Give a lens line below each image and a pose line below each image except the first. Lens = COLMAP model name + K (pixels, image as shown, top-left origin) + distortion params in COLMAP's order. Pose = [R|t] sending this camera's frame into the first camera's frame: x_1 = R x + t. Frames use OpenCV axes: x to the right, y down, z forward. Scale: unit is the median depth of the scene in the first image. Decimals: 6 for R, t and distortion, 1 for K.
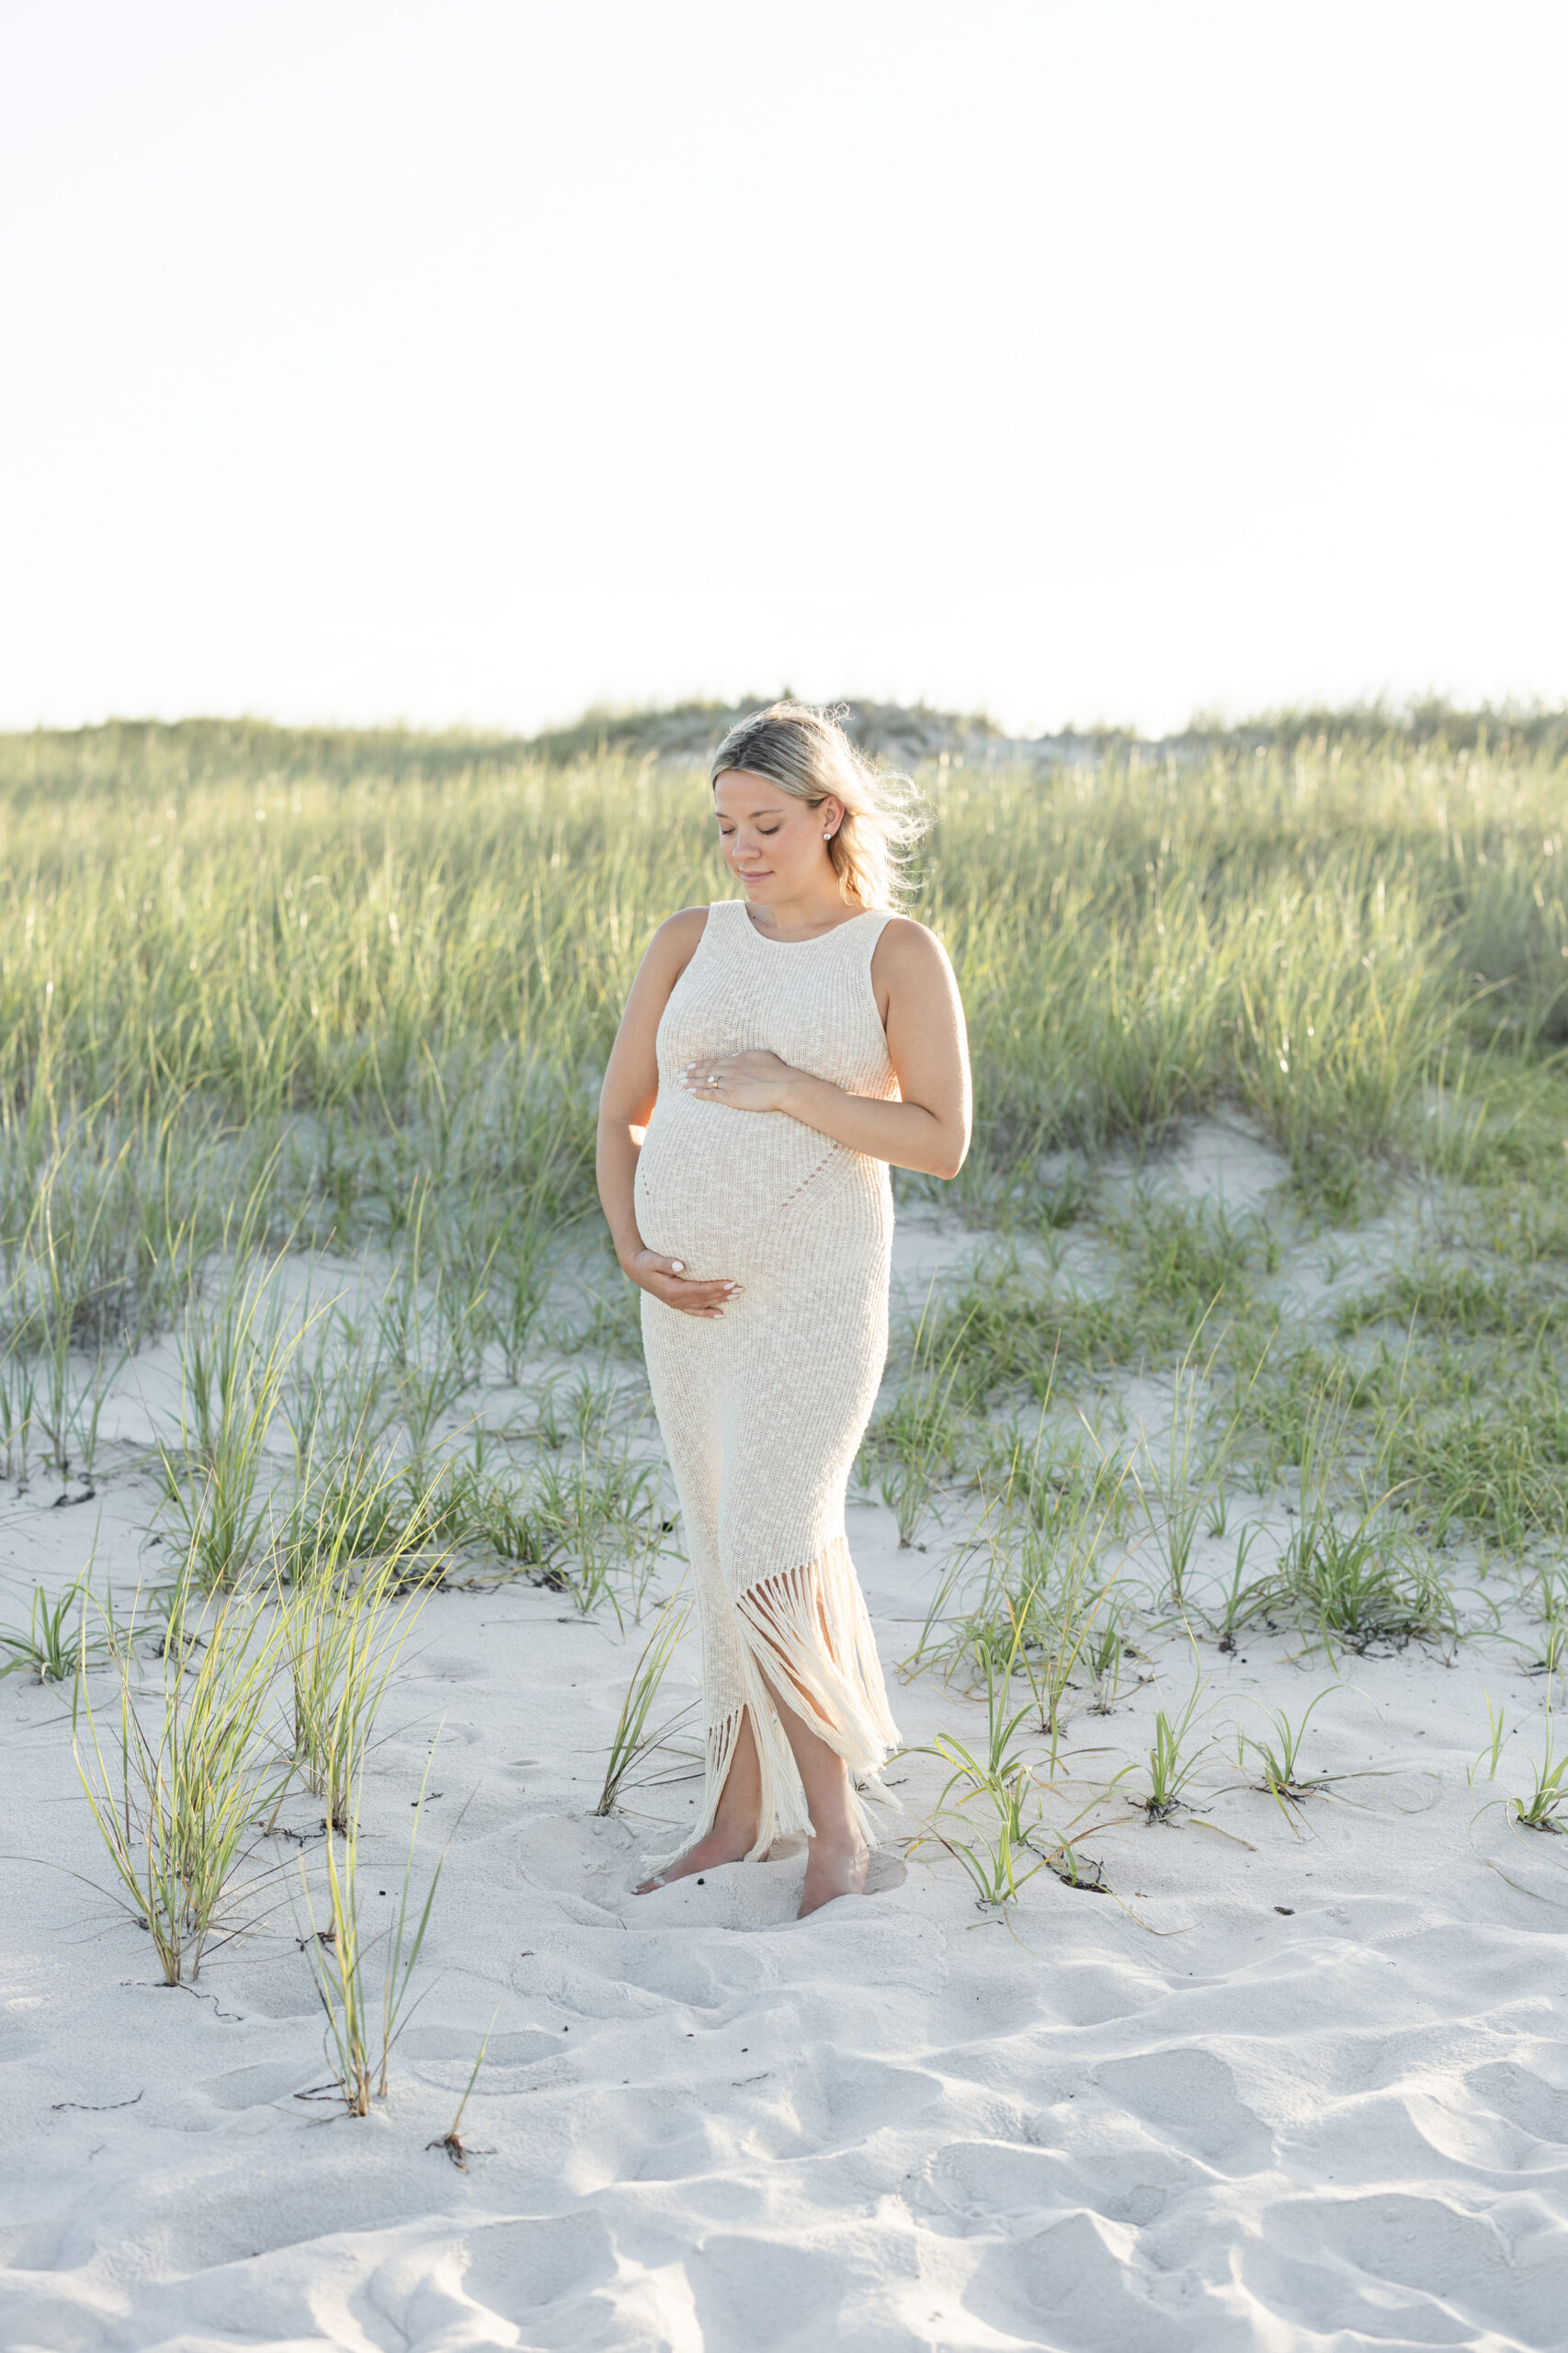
lens RADIAL K [[3248.4, 0, 784.0], [0, 3248.4, 1176.5], [0, 0, 1]] dist [0.006024, 0.014145]
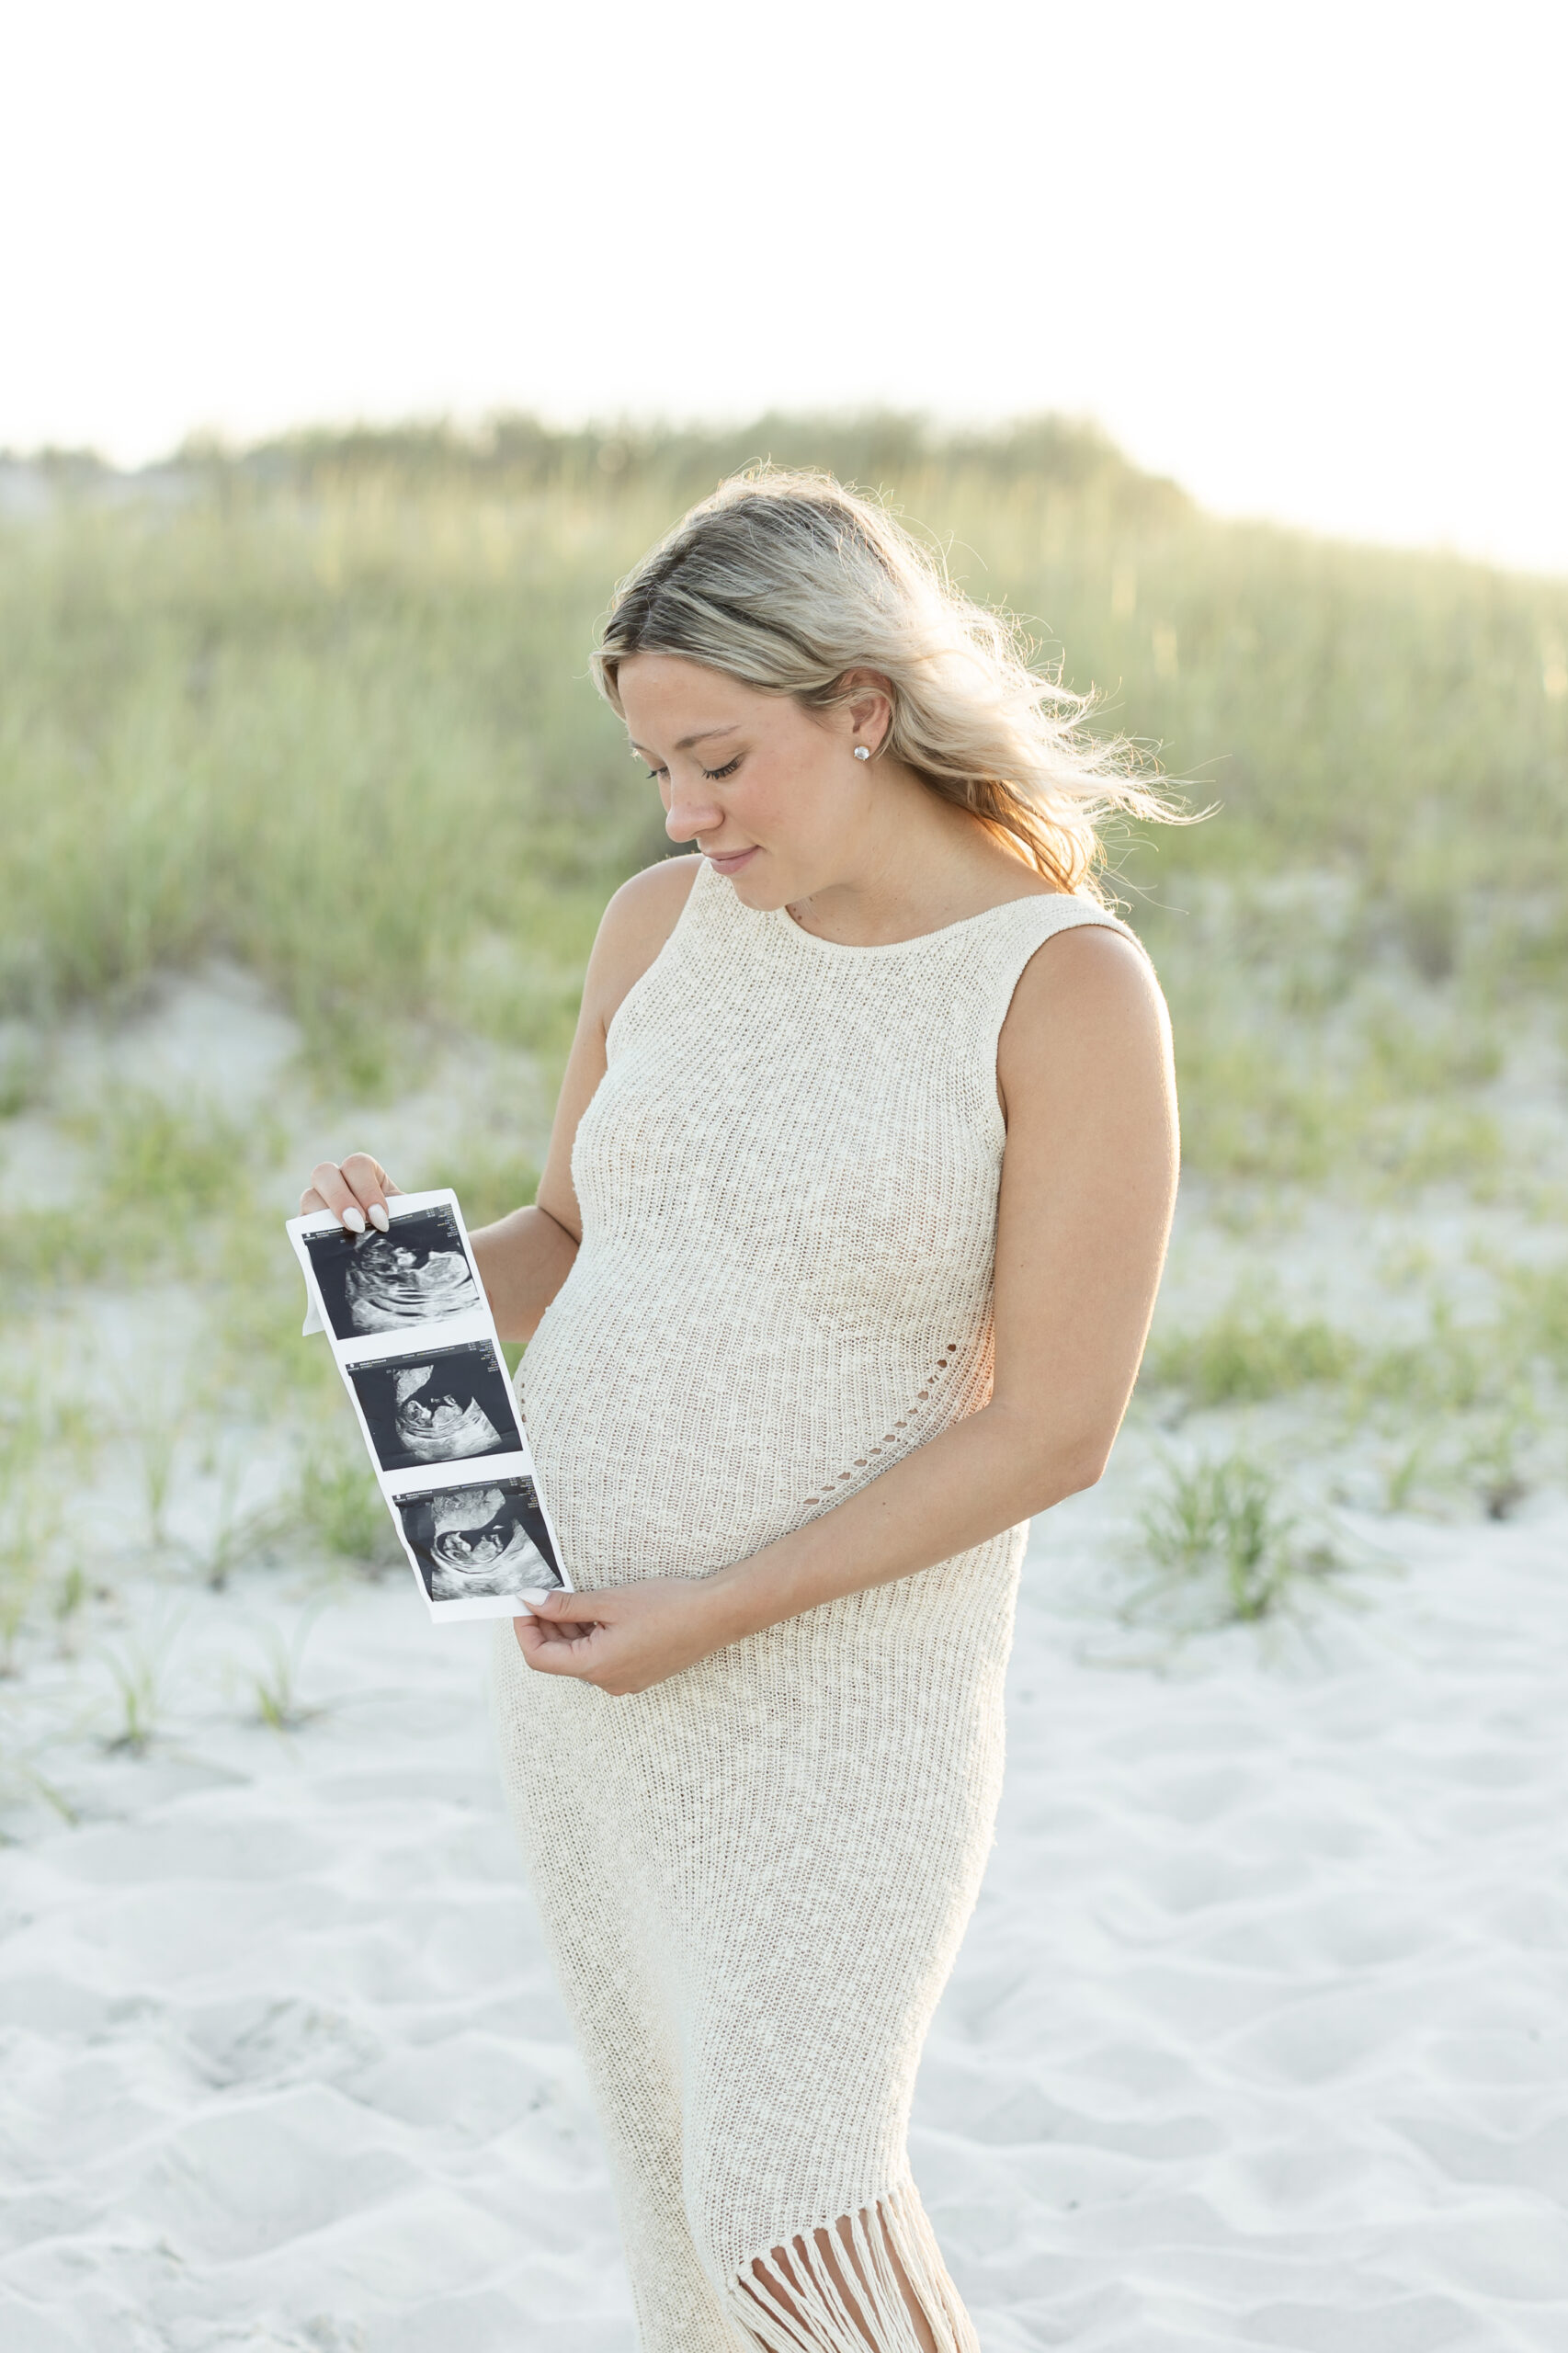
lens RADIAL K [[4966.9, 0, 714.8], [0, 4966.9, 1177.4], [0, 0, 1]] dist [-0.014392, 0.063714]
pose [[0.974633, -0.030220, 0.221758, -0.014262], [0.027719, 0.999512, 0.014386, 0.019246], [-0.222084, -0.007874, 0.974996, -0.207501]]
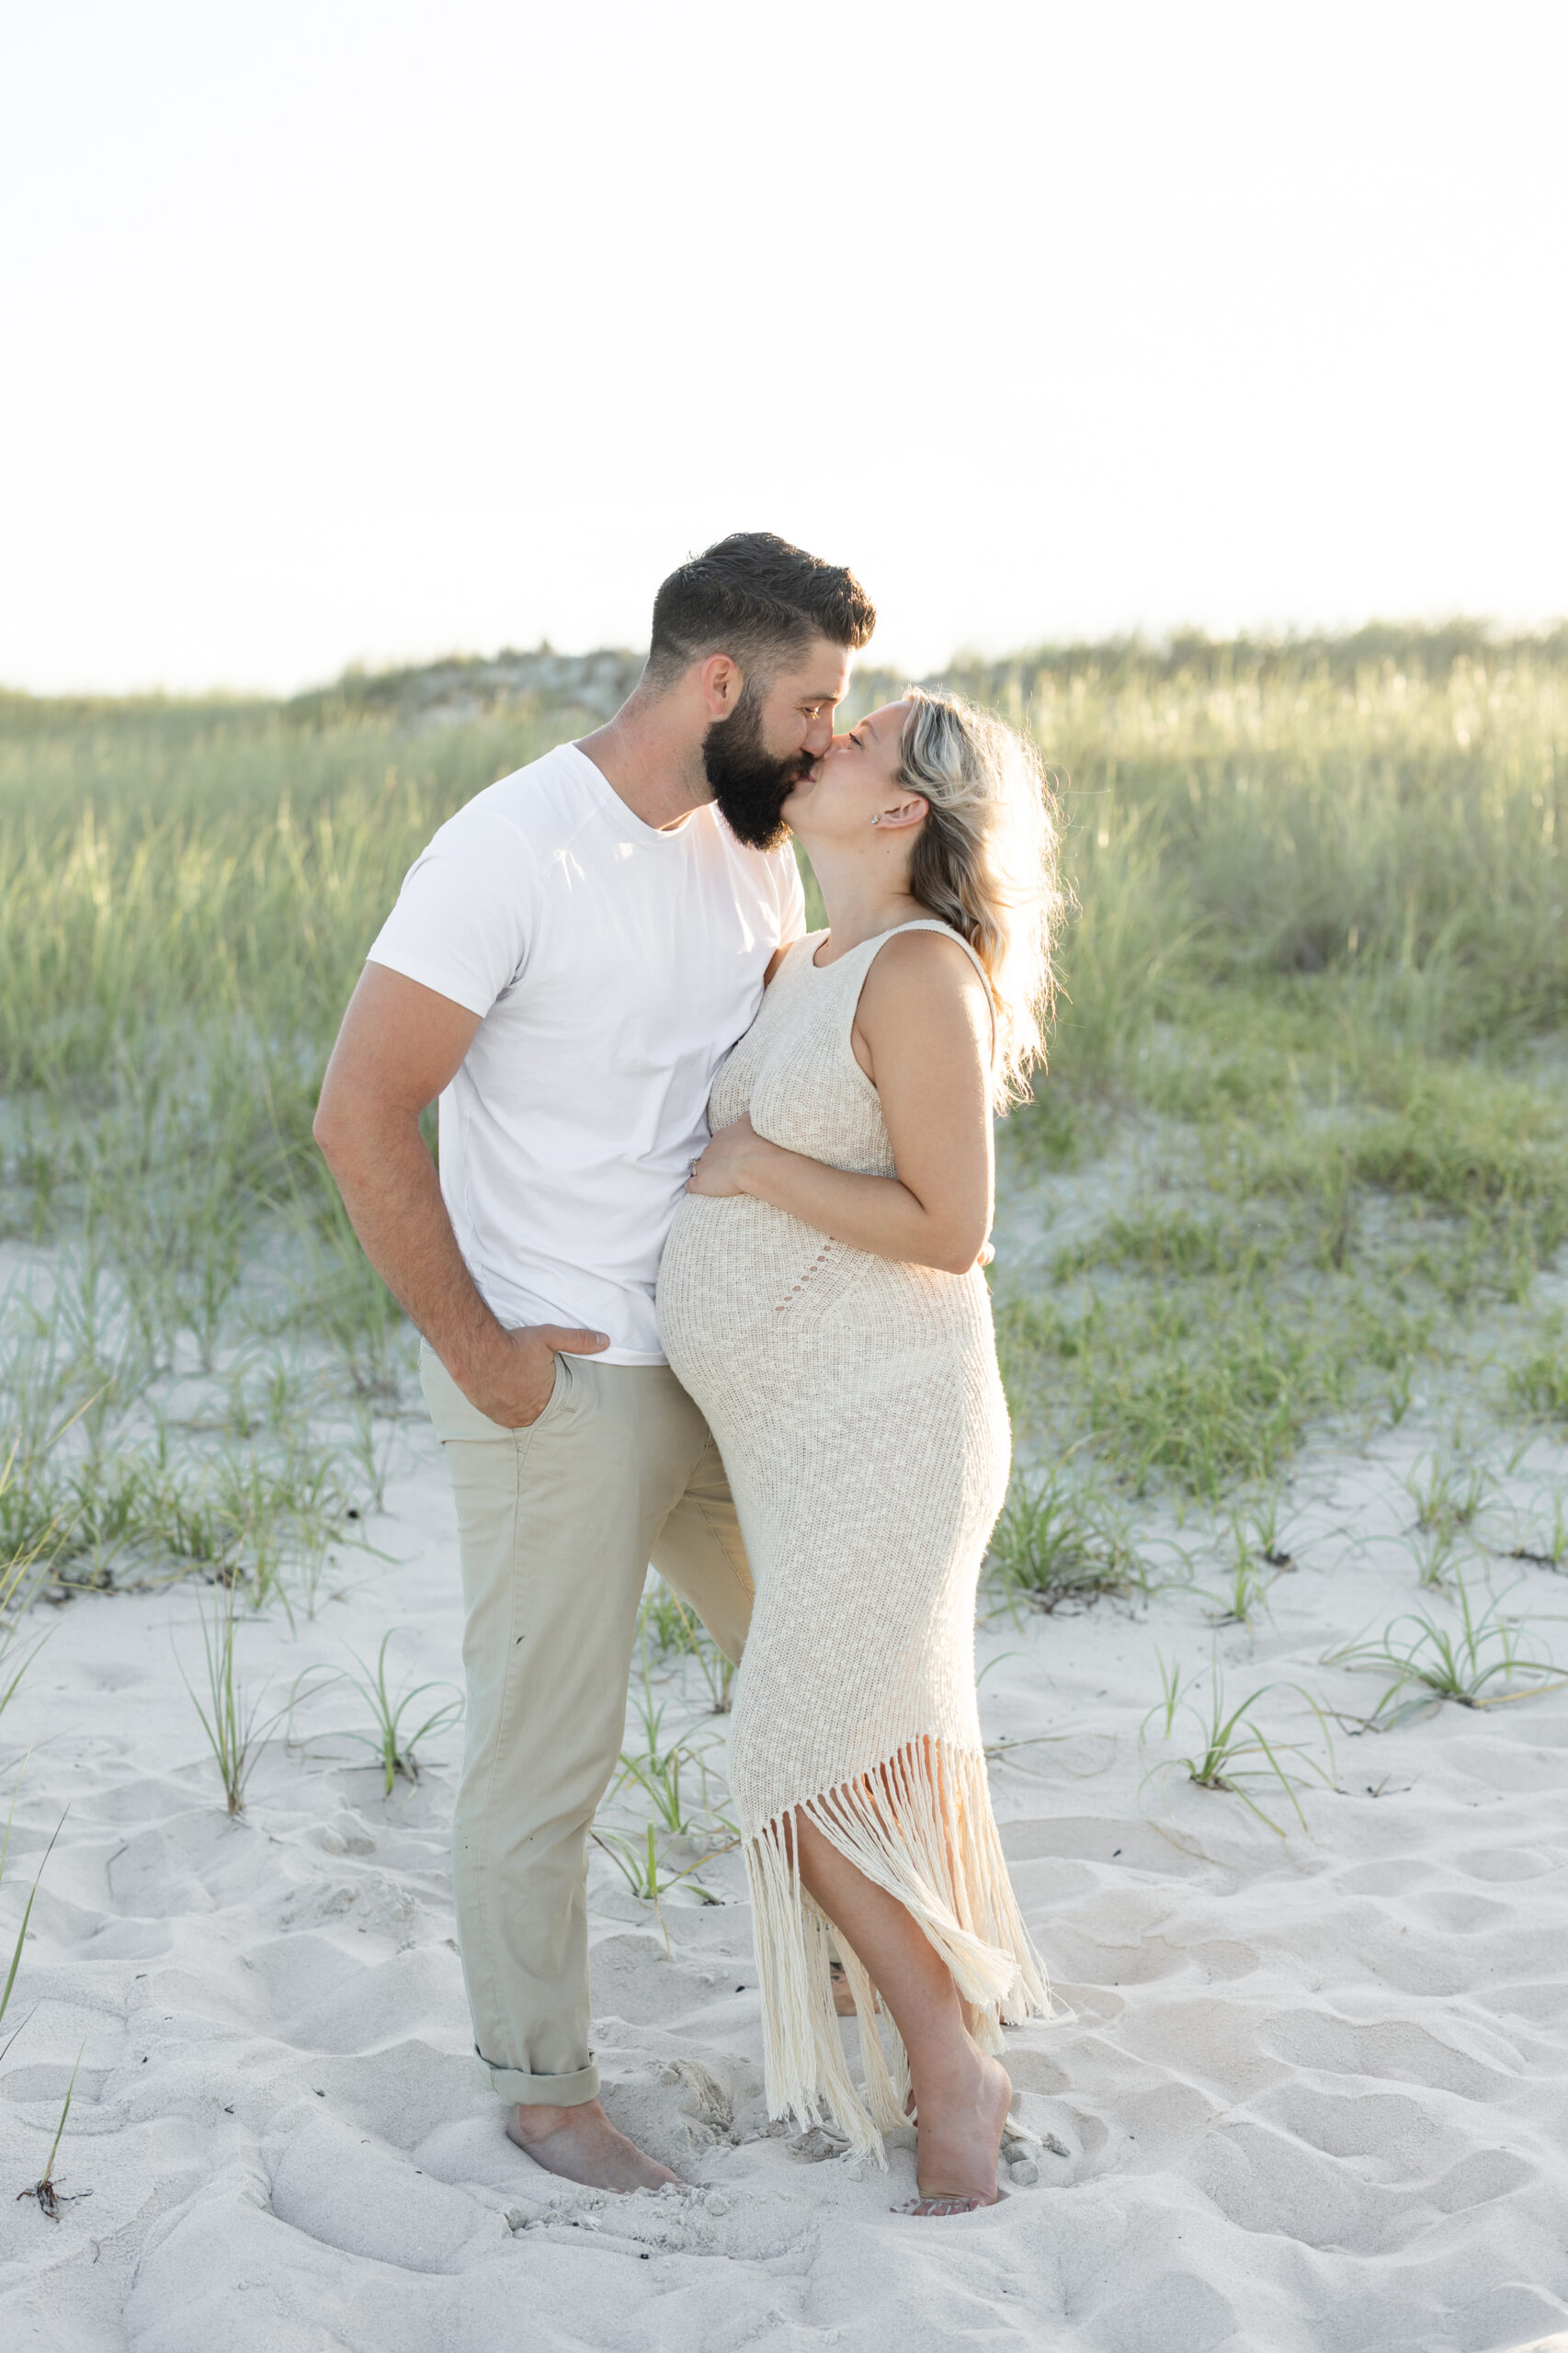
lens RADIAL K [[3248.4, 0, 784.0], [0, 3248.4, 1176.5], [0, 0, 1]] dist [0.006024, 0.014145]
pose [[0.997601, -0.042488, 0.054661, 0.037410], [0.041592, 0.998983, 0.017419, -0.004122], [-0.055345, -0.015104, 0.998353, 0.018994]]
